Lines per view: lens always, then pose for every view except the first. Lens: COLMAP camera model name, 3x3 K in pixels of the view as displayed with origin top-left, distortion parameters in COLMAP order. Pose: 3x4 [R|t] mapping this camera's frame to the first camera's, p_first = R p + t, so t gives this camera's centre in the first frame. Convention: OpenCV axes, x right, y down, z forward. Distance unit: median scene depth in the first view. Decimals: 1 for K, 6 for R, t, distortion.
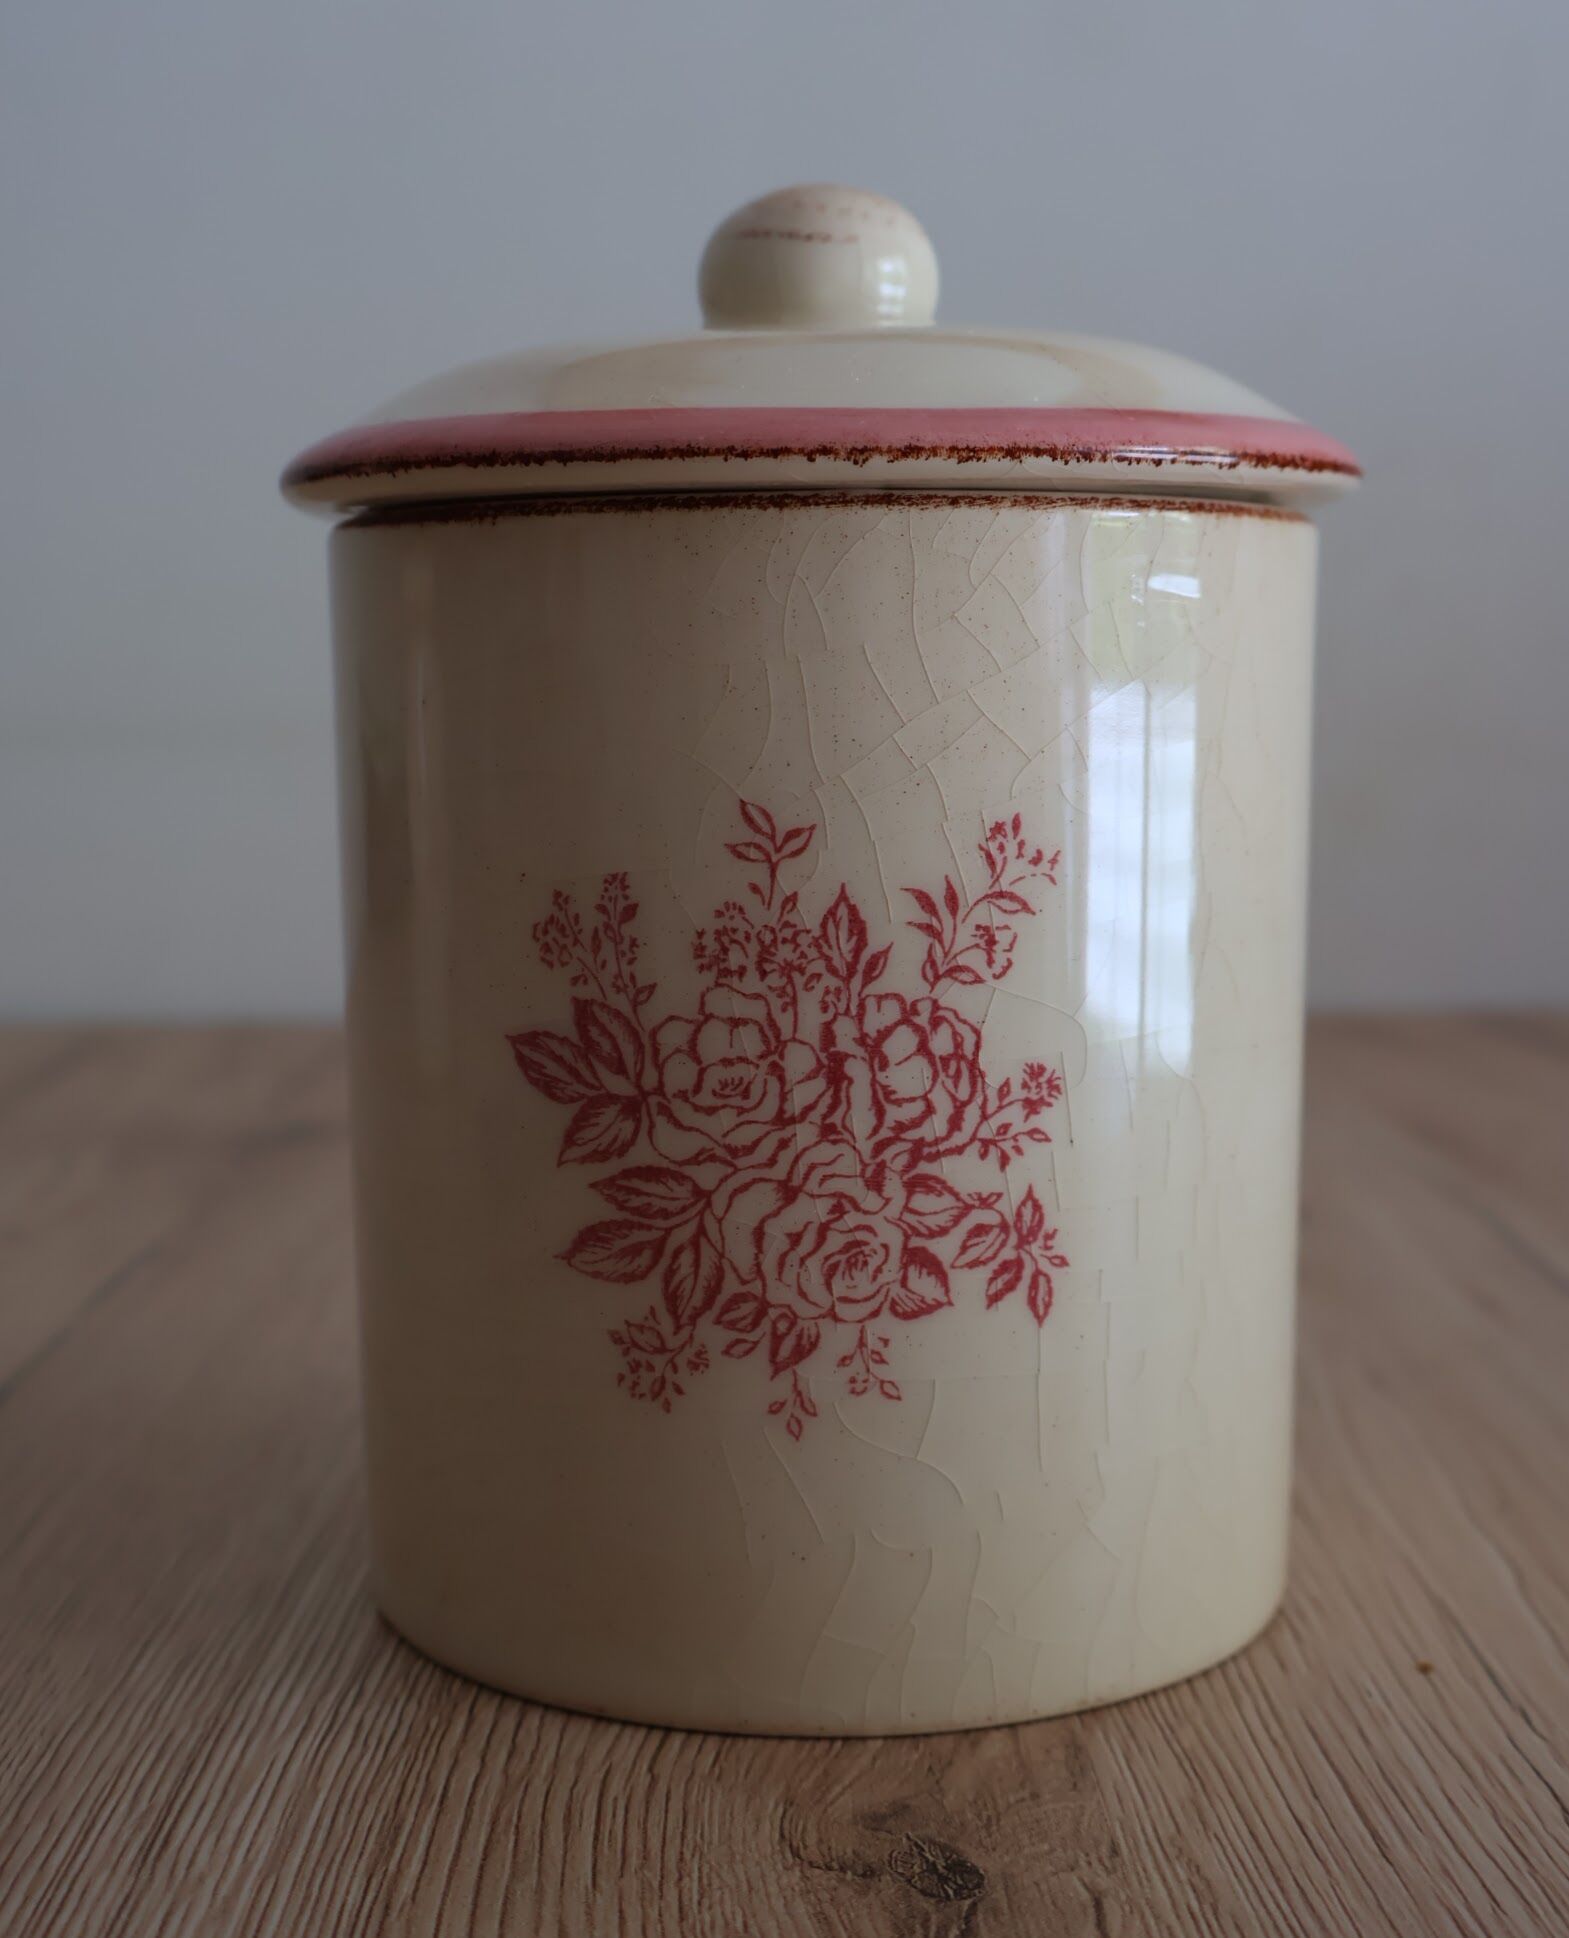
lens RADIAL K [[2846.3, 0, 763.2], [0, 2846.3, 910.6], [0, 0, 1]] dist [0.010854, 0.000000]
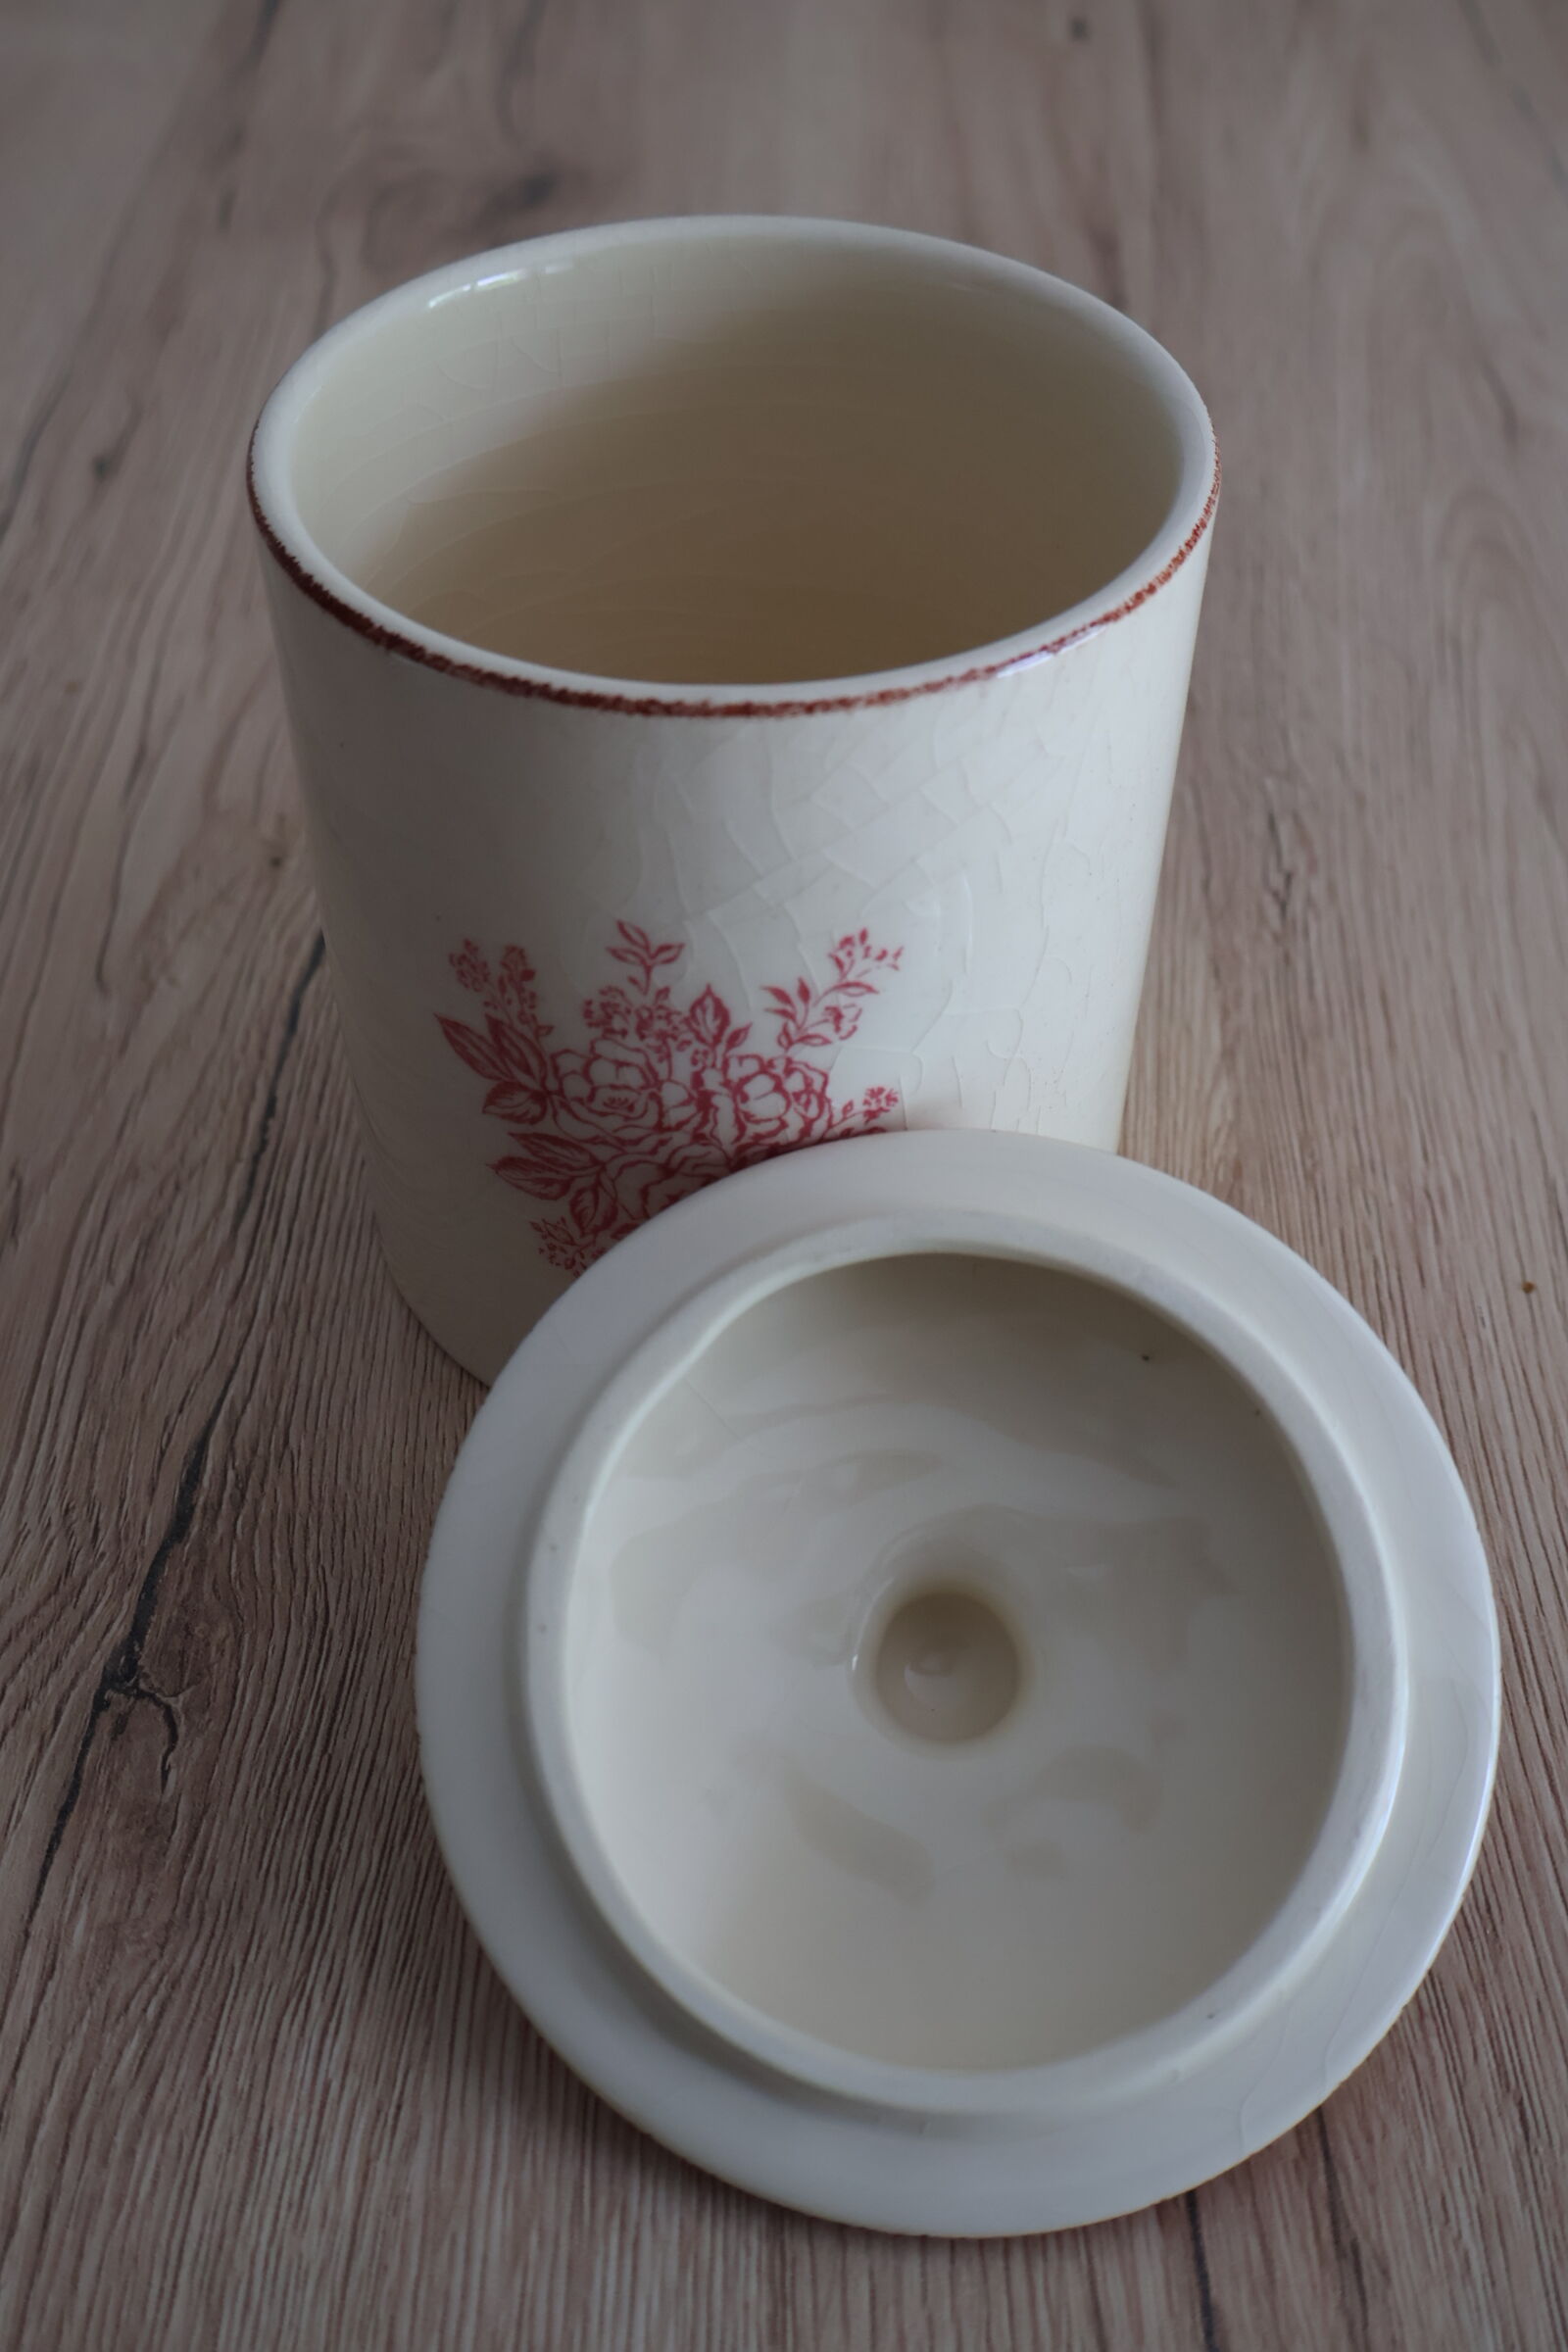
lens RADIAL K [[2743.0, 0, 776.2], [0, 2743.0, 1191.5], [0, 0, 1]] dist [0.031916, 0.000000]
pose [[0.997859, 0.052614, -0.038846, 0.100972], [-0.015921, 0.771528, 0.635996, -0.639178], [0.063433, -0.634016, 0.770714, 0.090679]]
